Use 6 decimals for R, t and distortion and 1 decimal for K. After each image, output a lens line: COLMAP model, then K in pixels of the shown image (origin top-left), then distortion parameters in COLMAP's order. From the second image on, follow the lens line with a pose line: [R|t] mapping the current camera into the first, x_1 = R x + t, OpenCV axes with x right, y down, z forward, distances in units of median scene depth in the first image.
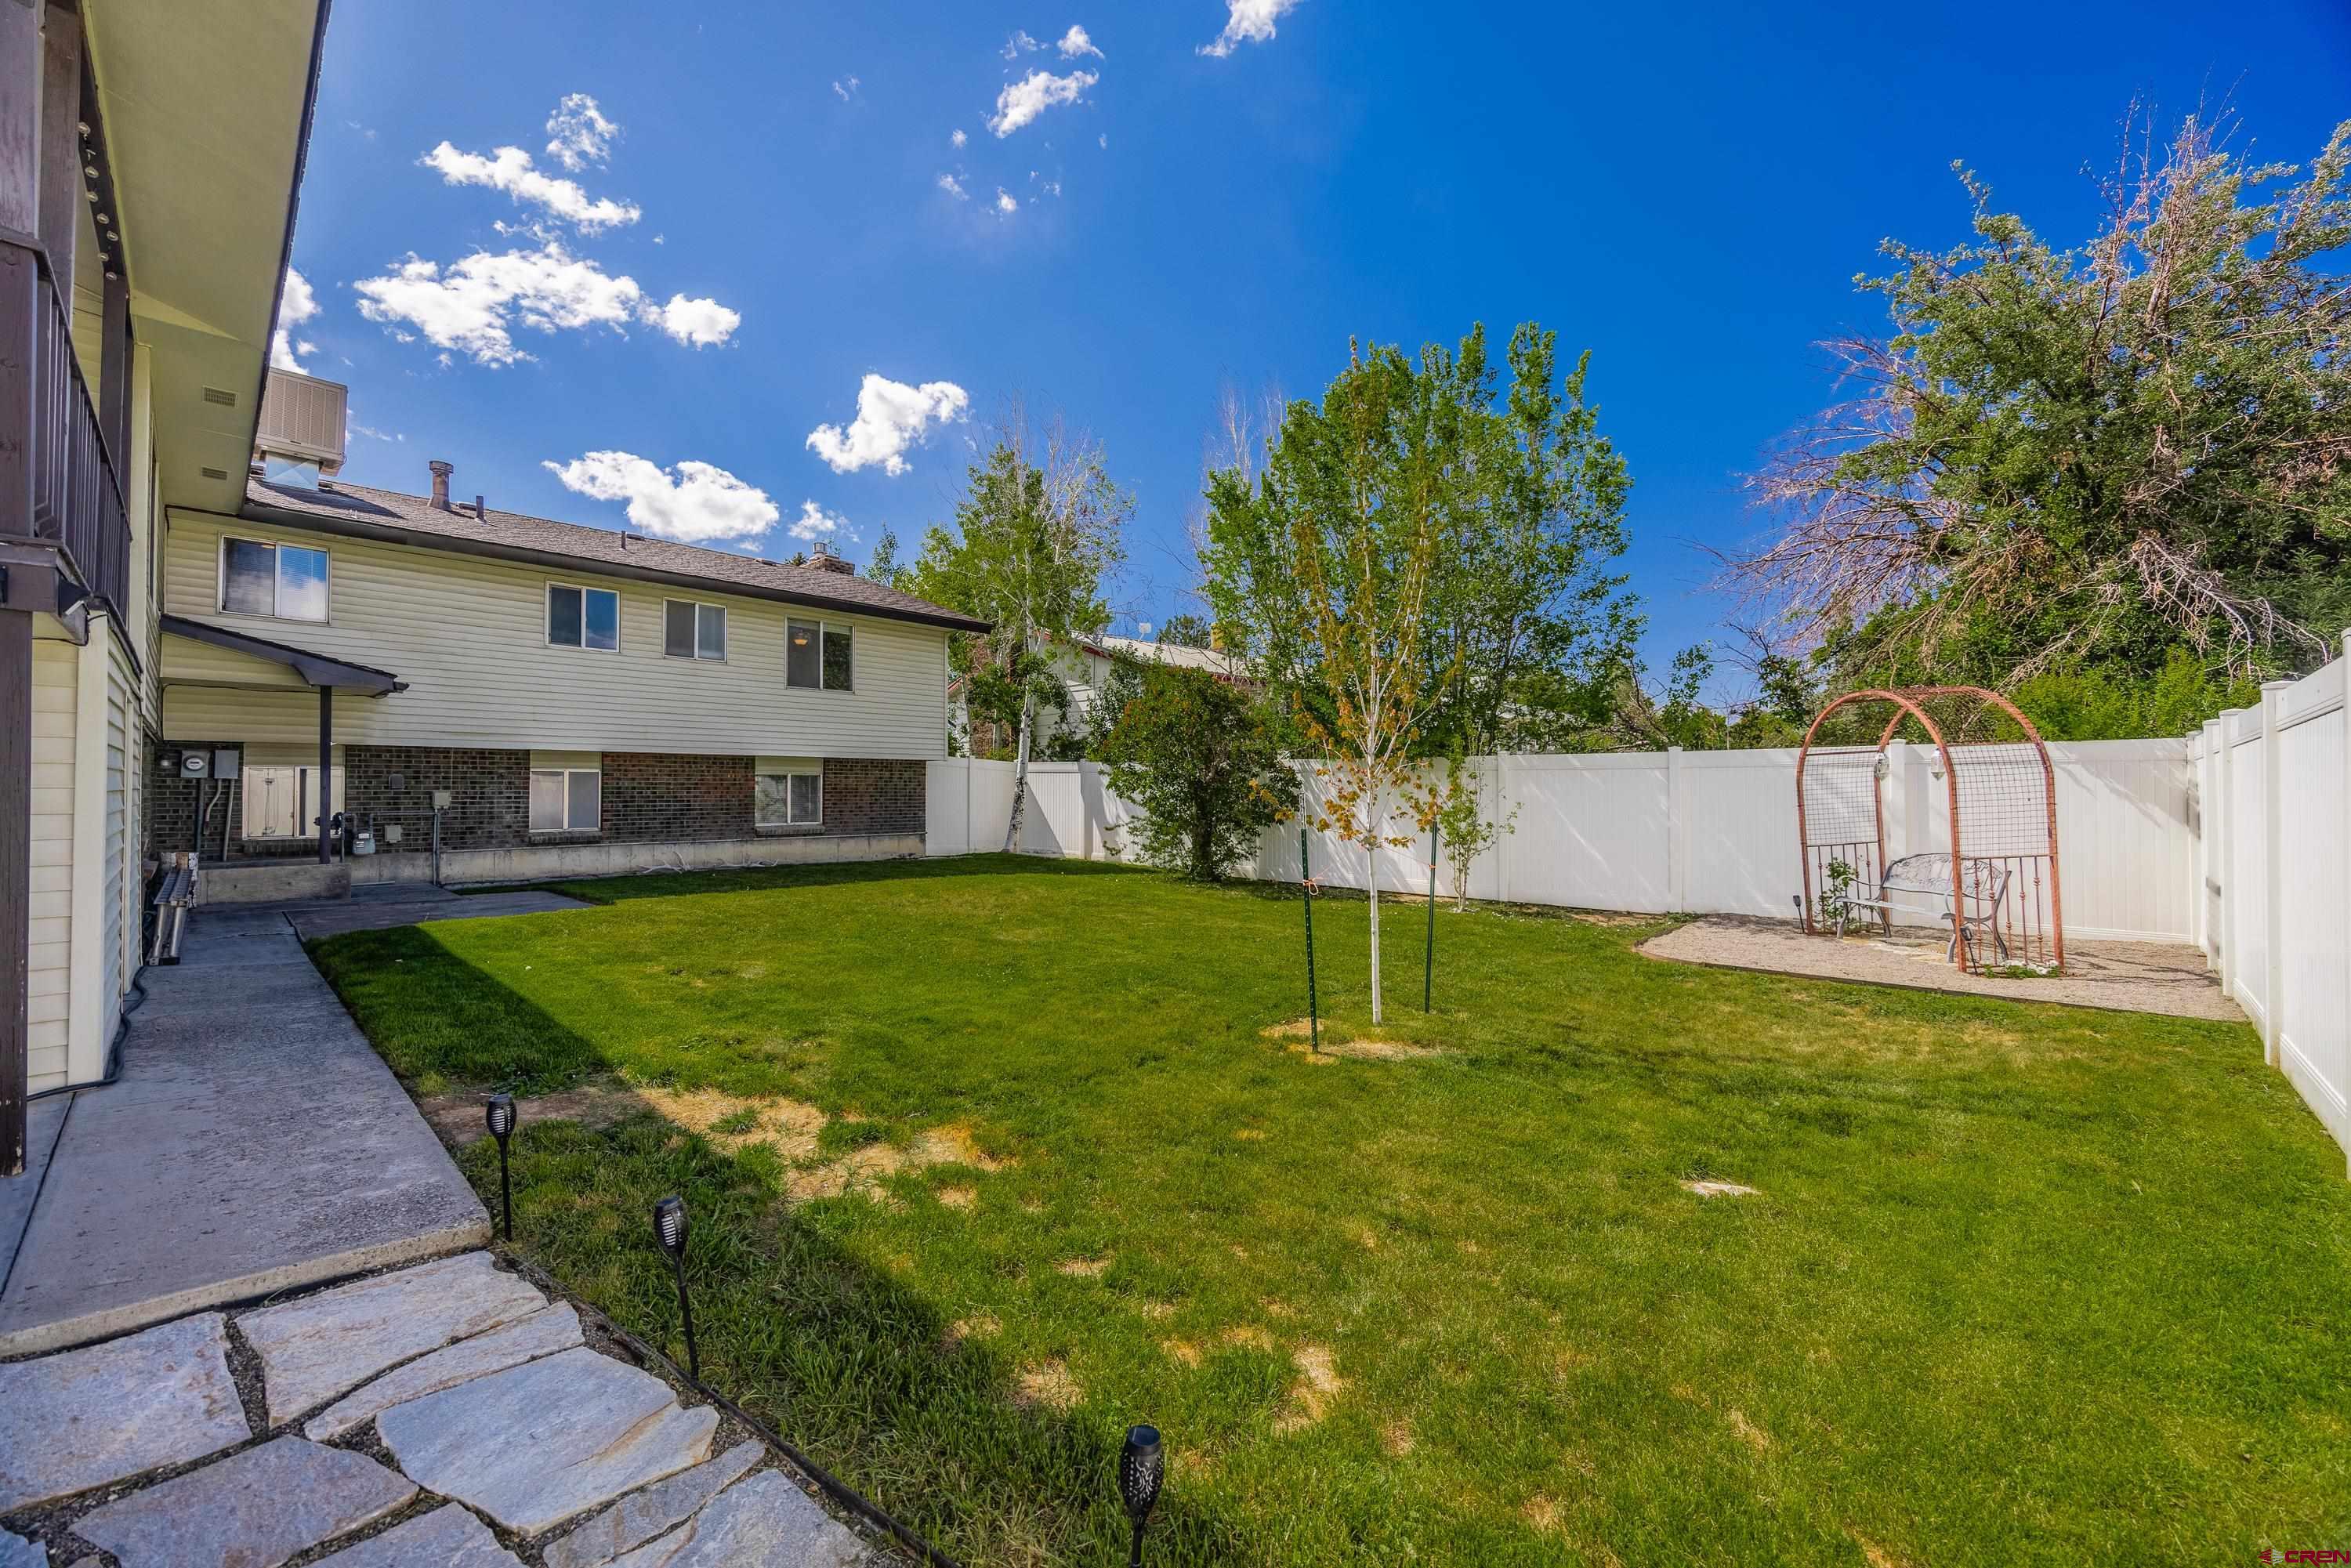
lens RADIAL K [[906.1, 0, 1183.6], [0, 906.1, 781.8], [0, 0, 1]] dist [-0.003347, -0.000324]
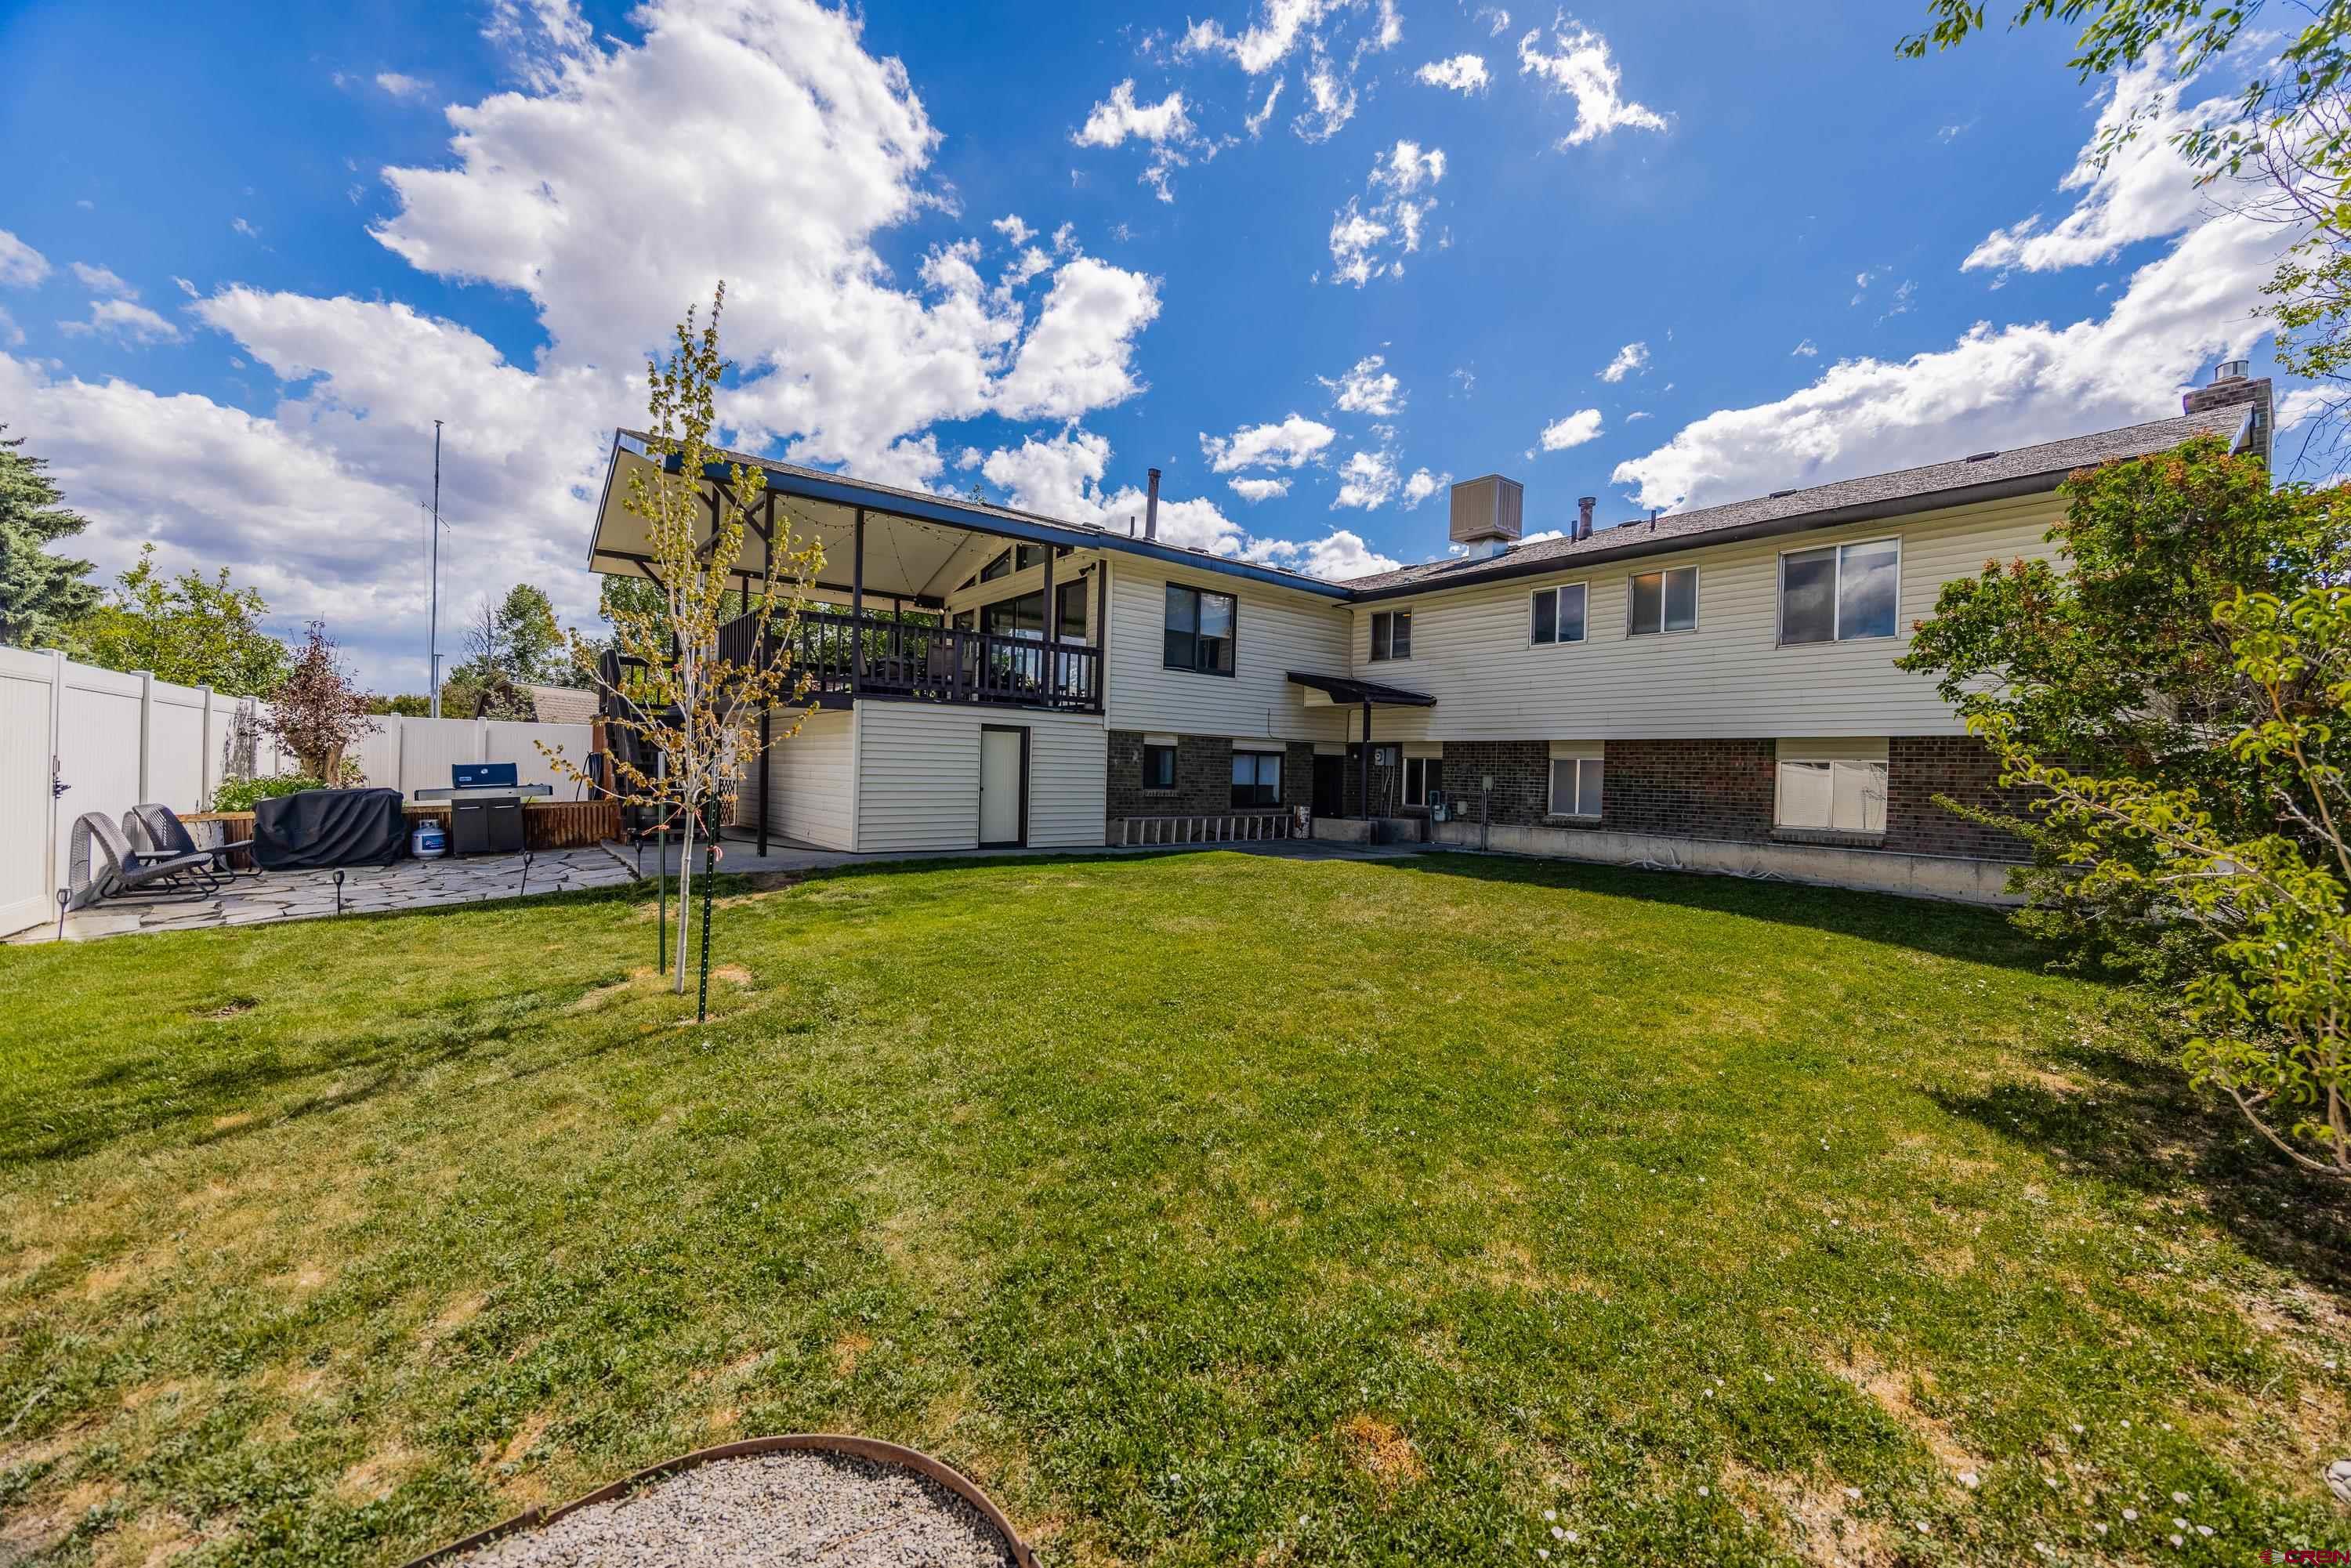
lens RADIAL K [[906.1, 0, 1176.4], [0, 906.1, 768.9], [0, 0, 1]] dist [-0.003347, -0.000324]
pose [[-0.156090, 0.002292, -0.987740, 0.419248], [-0.008327, 0.999959, 0.003636, -0.000774], [0.987708, 0.008792, -0.156065, 0.656673]]
